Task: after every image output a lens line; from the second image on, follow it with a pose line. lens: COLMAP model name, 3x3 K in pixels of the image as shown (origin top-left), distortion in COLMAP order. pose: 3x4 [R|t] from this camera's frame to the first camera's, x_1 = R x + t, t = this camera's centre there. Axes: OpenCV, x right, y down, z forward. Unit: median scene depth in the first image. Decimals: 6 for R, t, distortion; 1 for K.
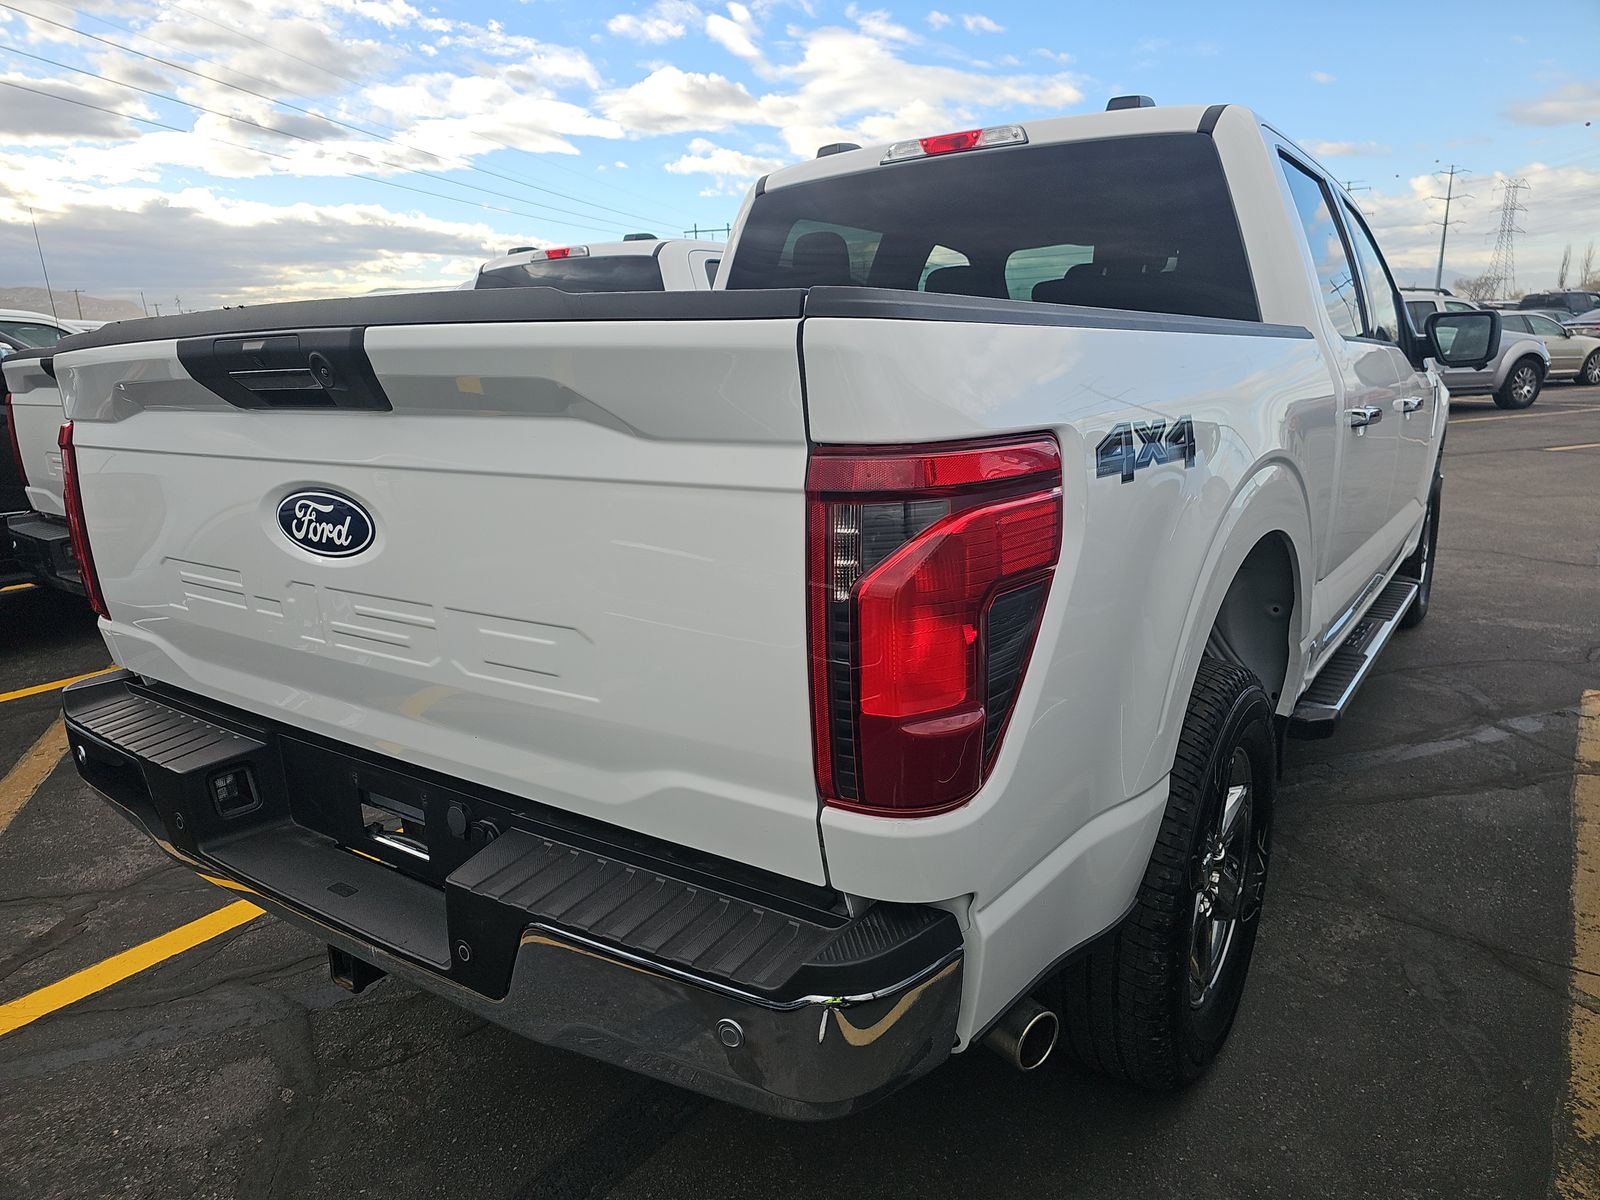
lens RADIAL K [[1026.3, 0, 800.0], [0, 1026.3, 600.0], [0, 0, 1]] dist [0.041932, -0.026867]
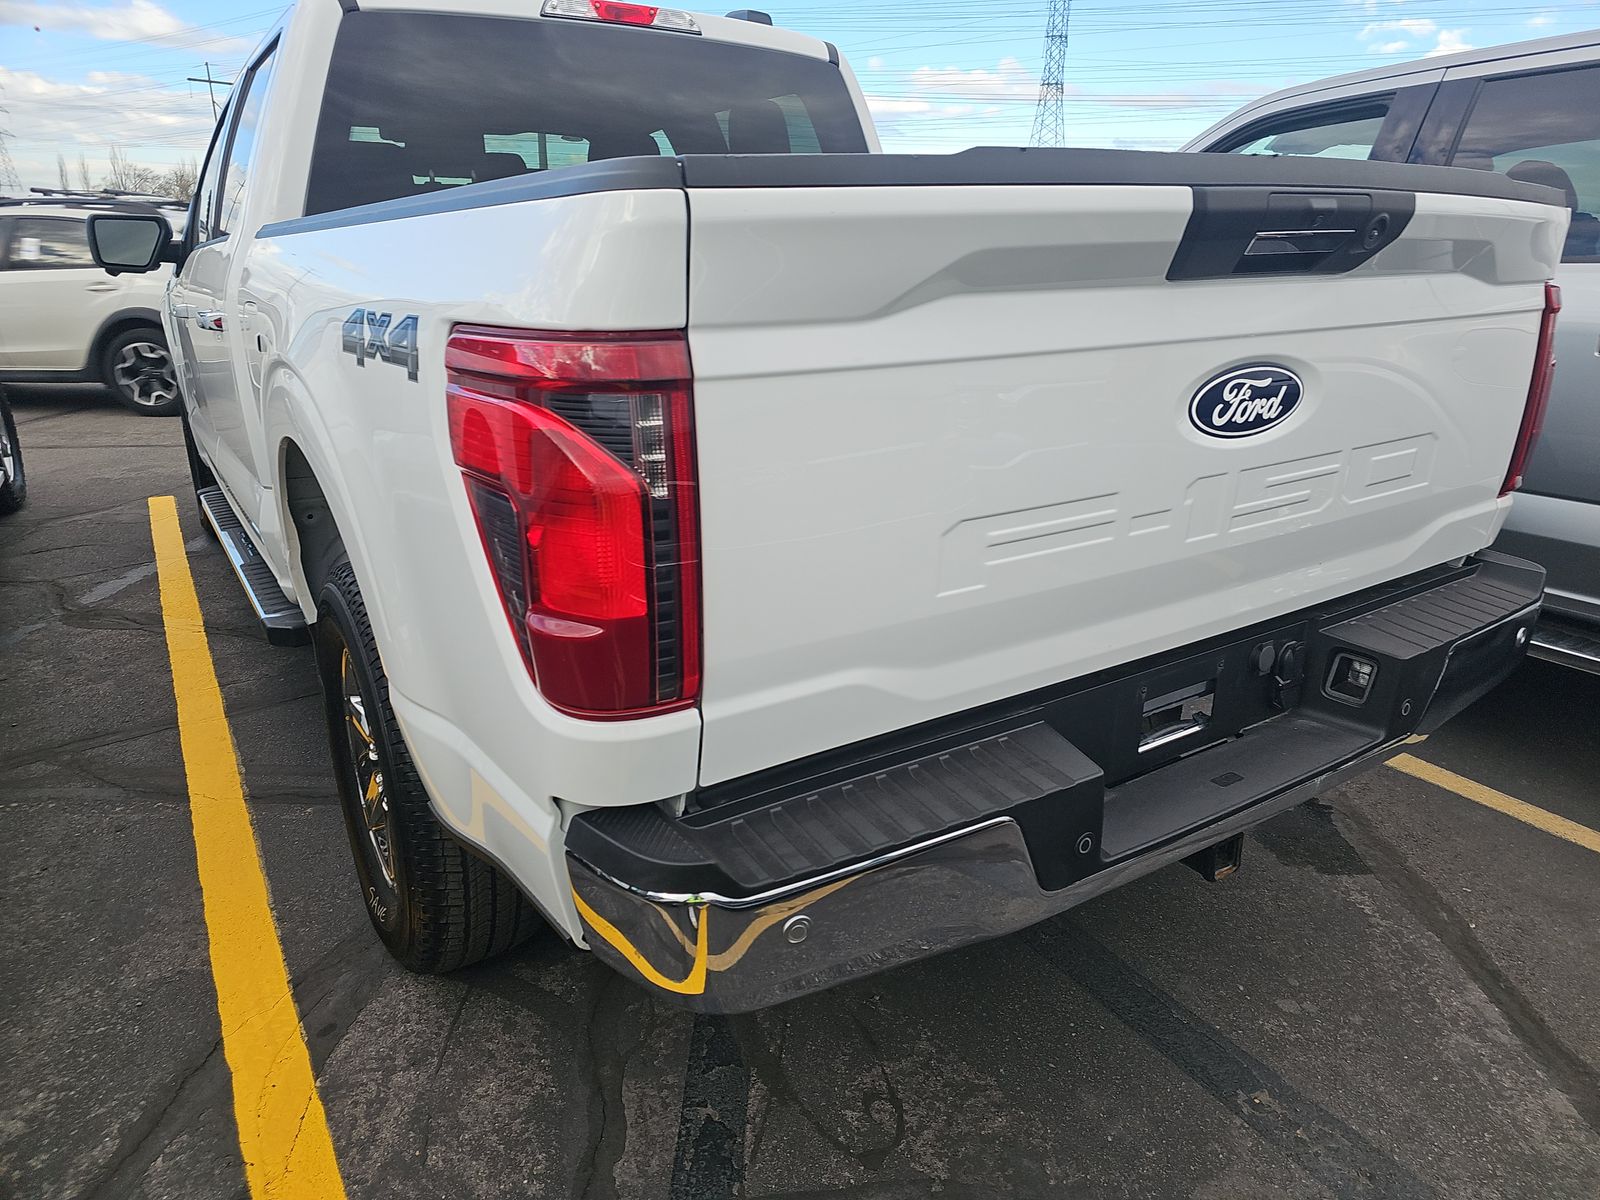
lens RADIAL K [[1028.7, 0, 794.6], [0, 1028.7, 593.5], [0, 0, 1]] dist [0.074754, -0.067769]
pose [[0.382217, -0.268982, 0.884058, -1.494159], [0.207128, 0.957293, 0.201713, -0.182101], [-0.900560, 0.106015, 0.421607, 0.981292]]
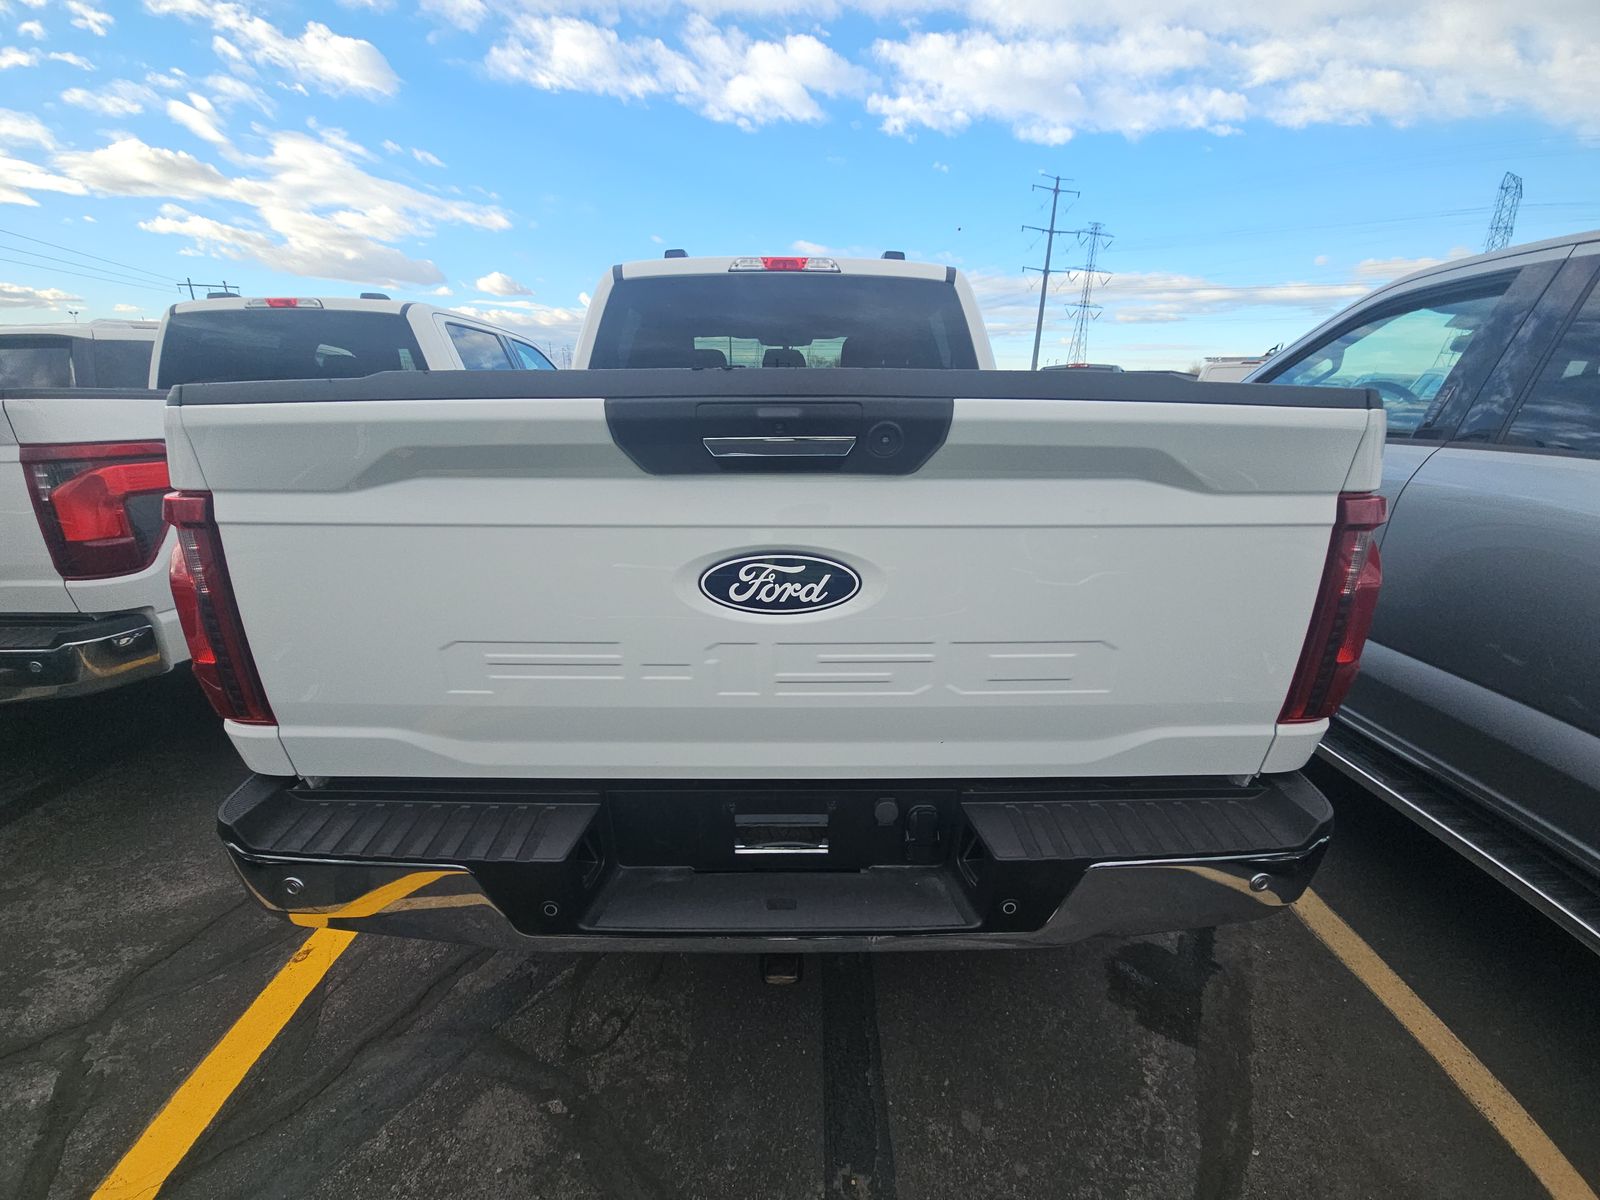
lens RADIAL K [[635.0, 0, 786.8], [0, 635.0, 609.8], [0, 0, 1]] dist [0.009695, -0.006717]
pose [[0.819239, -0.153388, 0.552558, -0.806412], [0.107587, 0.987565, 0.114633, -0.119804], [-0.563270, -0.034464, 0.825554, 0.460457]]
